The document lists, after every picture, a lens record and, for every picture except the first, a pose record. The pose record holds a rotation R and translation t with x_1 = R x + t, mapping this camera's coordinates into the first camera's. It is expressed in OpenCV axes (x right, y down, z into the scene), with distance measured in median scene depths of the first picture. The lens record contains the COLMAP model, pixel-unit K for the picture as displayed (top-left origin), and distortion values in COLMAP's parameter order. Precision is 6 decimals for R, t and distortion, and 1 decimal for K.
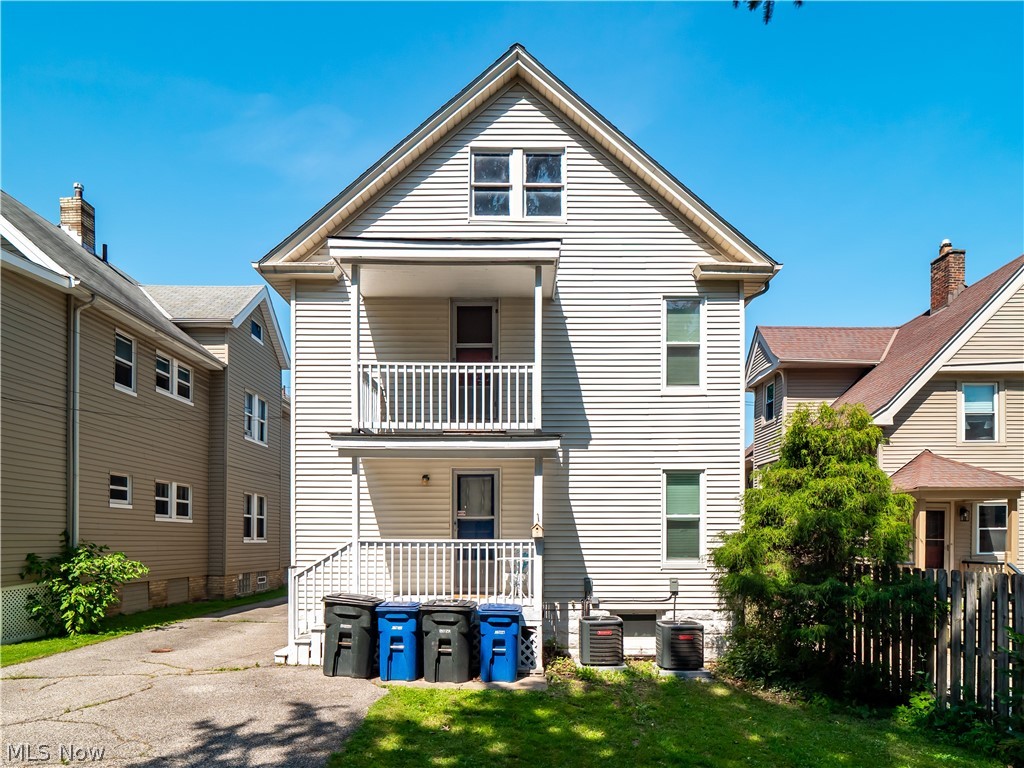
lens RADIAL K [[617.1, 0, 533.4], [0, 617.1, 561.9], [0, 0, 1]] dist [-0.002081, -0.000767]
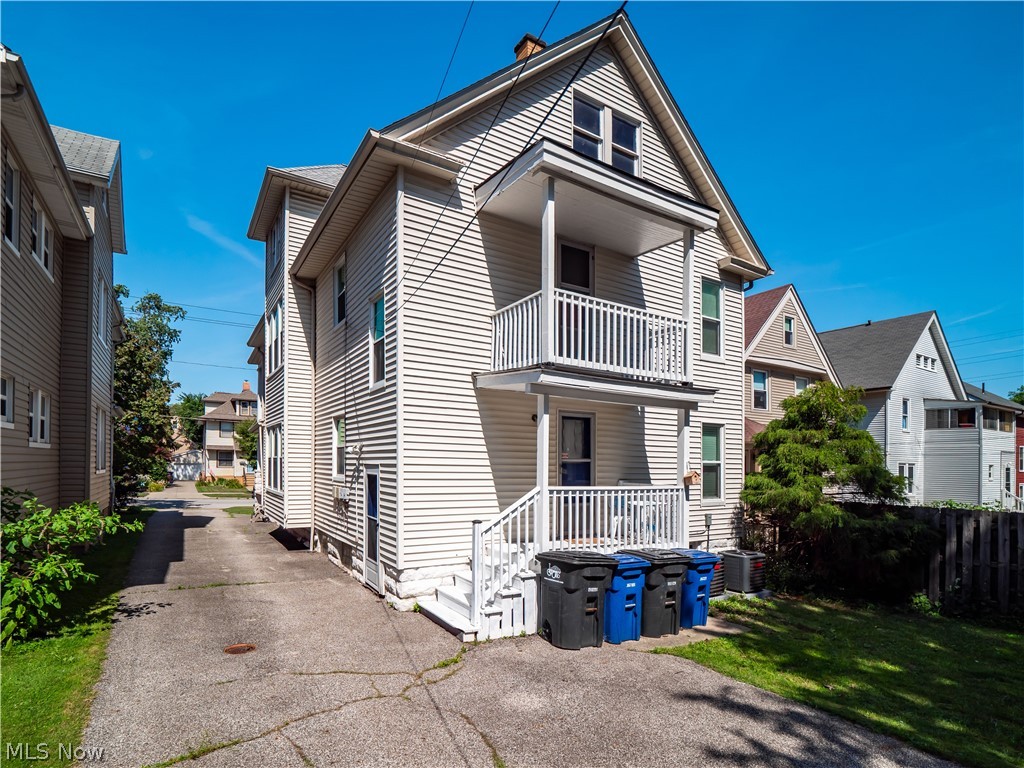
lens RADIAL K [[524.2, 0, 510.8], [0, 524.2, 477.8], [0, 0, 1]] dist [-0.009528, -0.001029]
pose [[0.855266, -0.000006, 0.518189, -0.620542], [0.001388, 0.999996, -0.002280, -0.041920], [-0.518187, 0.002669, 0.855263, 0.332284]]
